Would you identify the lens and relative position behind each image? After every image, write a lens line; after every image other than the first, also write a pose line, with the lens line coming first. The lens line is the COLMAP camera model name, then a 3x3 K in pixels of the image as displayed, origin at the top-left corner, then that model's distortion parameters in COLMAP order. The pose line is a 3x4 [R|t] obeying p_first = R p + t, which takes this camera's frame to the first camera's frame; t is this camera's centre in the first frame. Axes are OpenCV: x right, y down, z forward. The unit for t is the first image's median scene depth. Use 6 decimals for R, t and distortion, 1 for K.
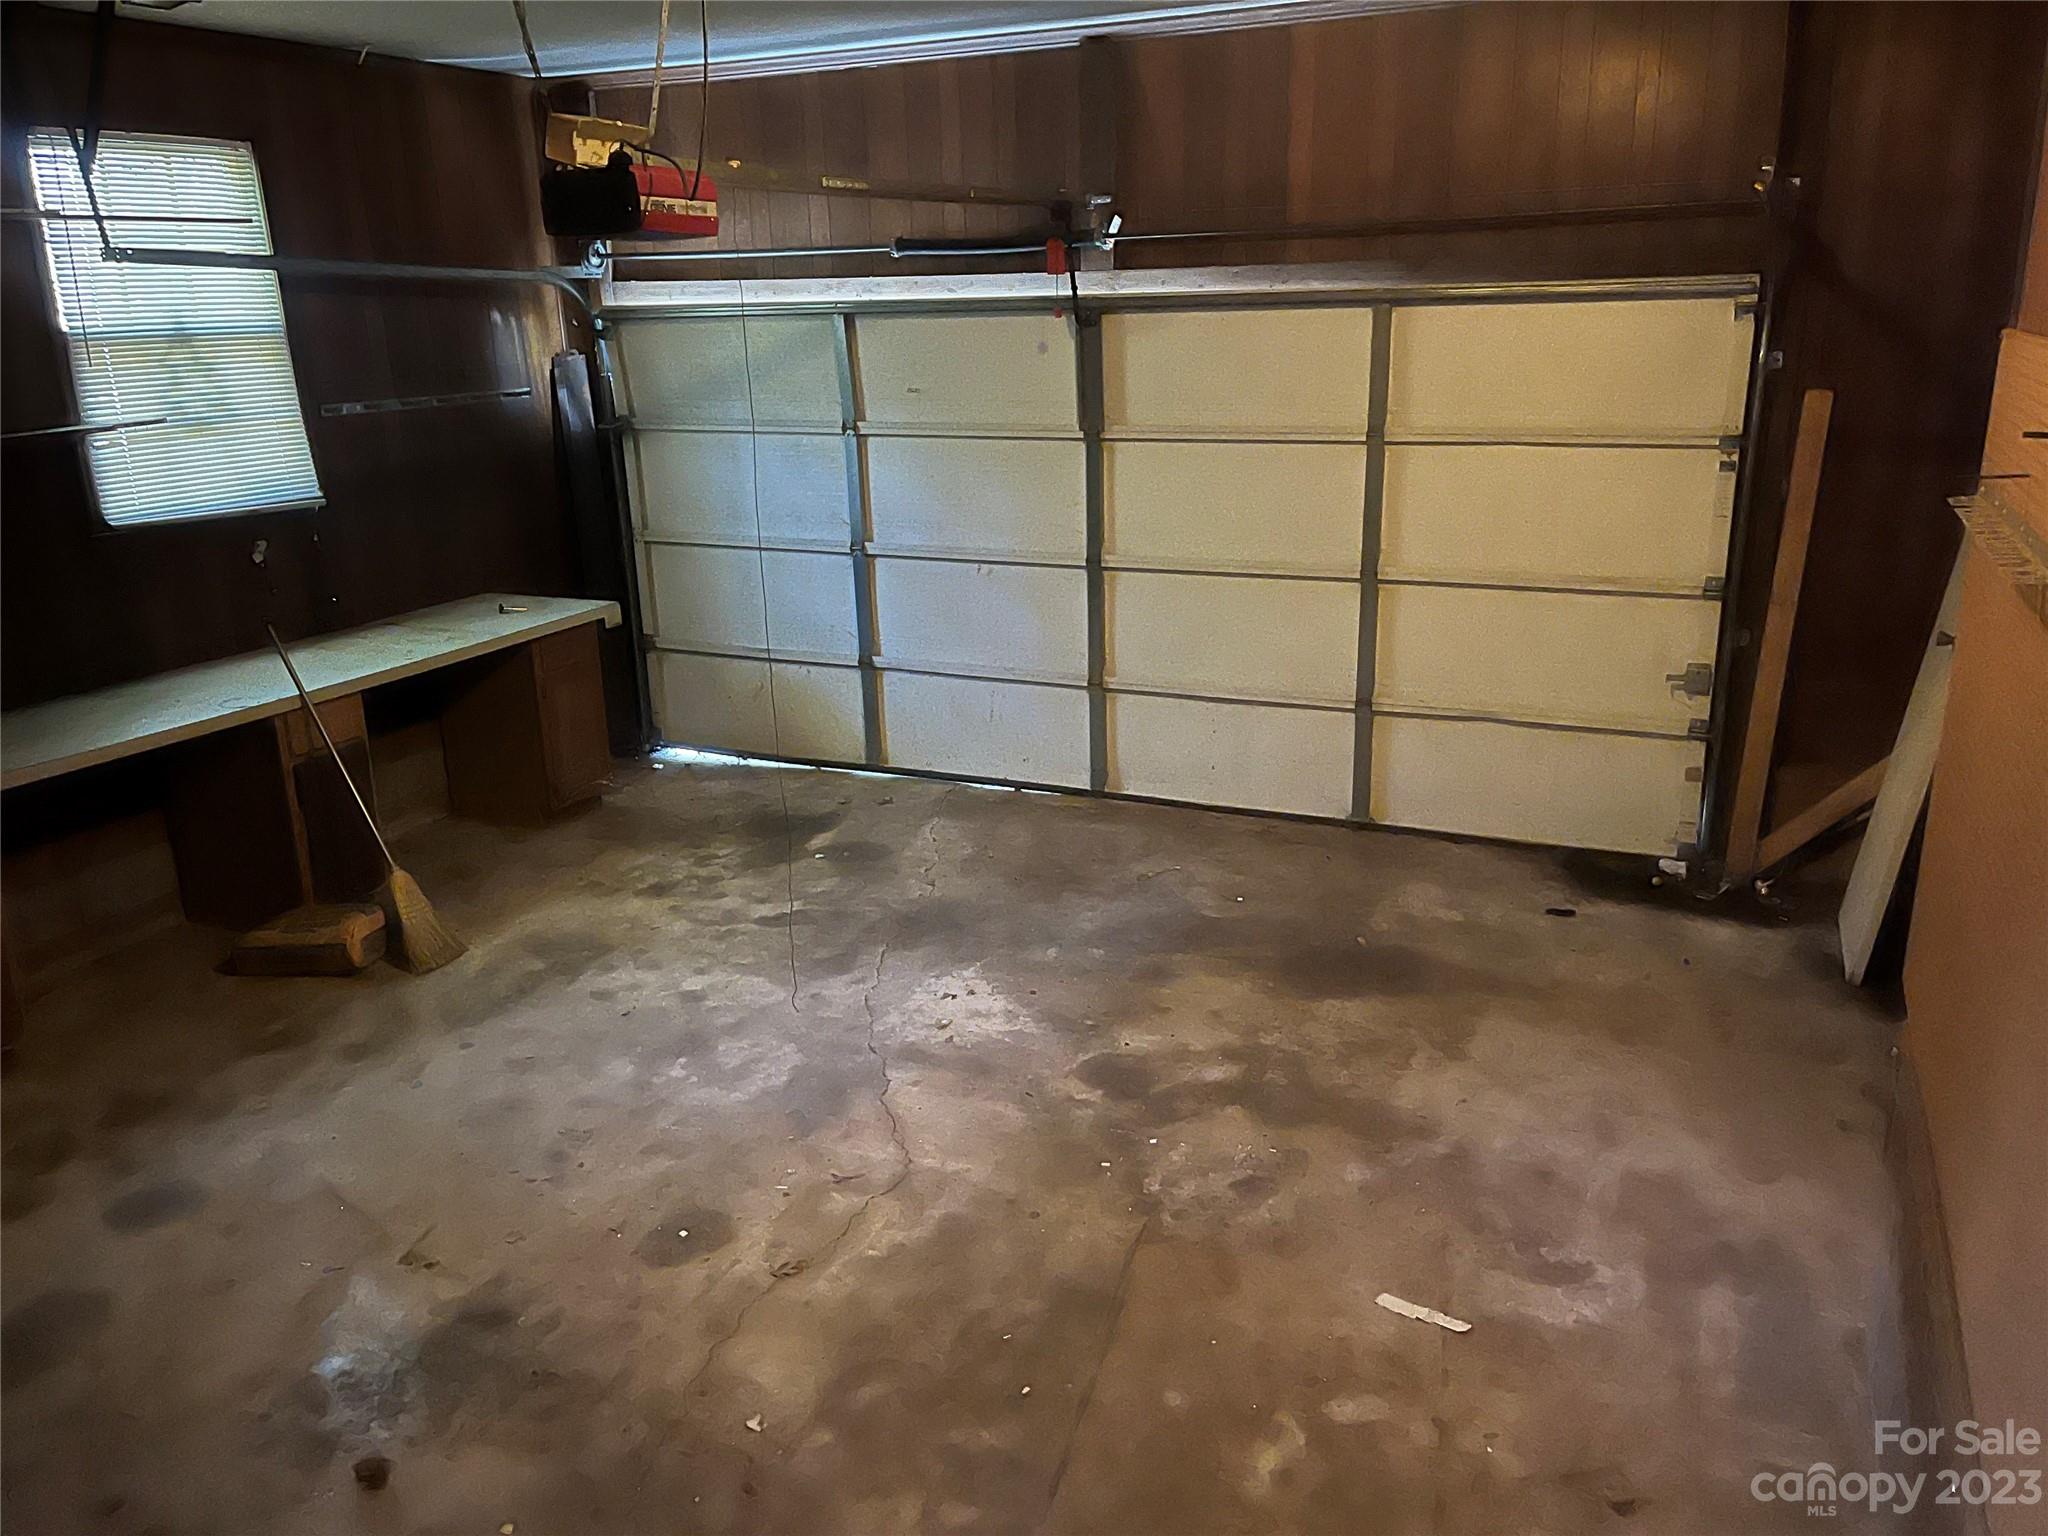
lens RADIAL K [[1552.6, 0, 1026.0], [0, 1552.6, 762.7], [0, 0, 1]] dist [0.052863, -0.058301]
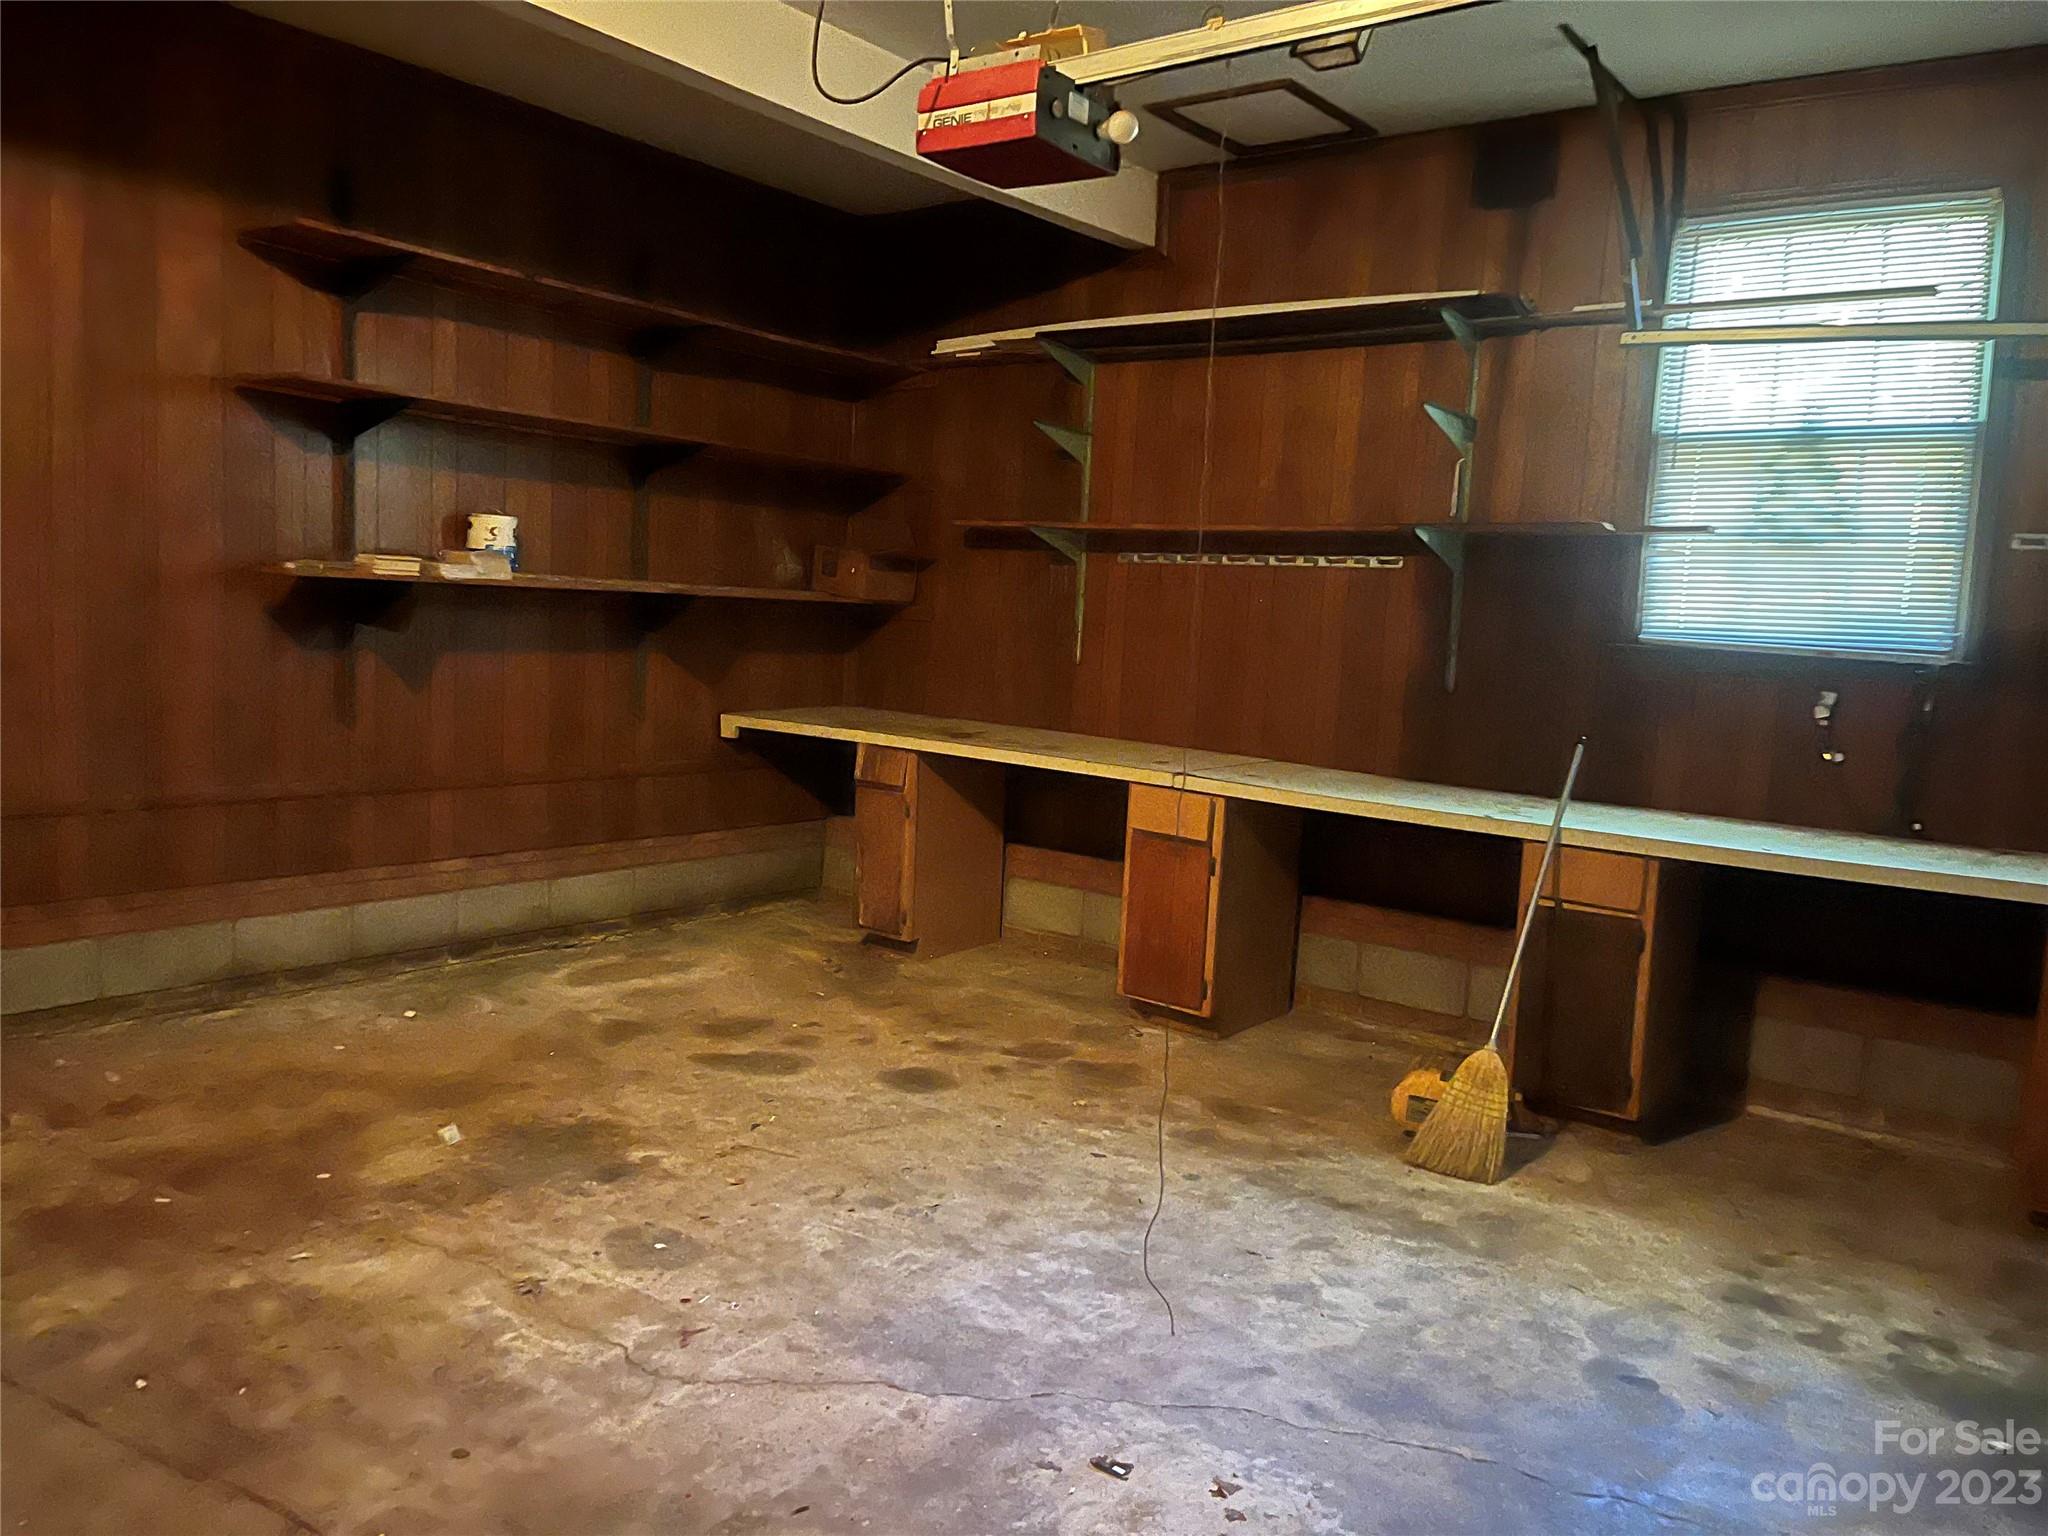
lens RADIAL K [[1552.6, 0, 1020.4], [0, 1552.6, 780.8], [0, 0, 1]] dist [0.052863, -0.058301]
pose [[-0.216648, 0.125177, -0.968191, 0.447352], [-0.323805, 0.926390, 0.192229, -0.148393], [0.920985, 0.355151, -0.160167, 0.949980]]
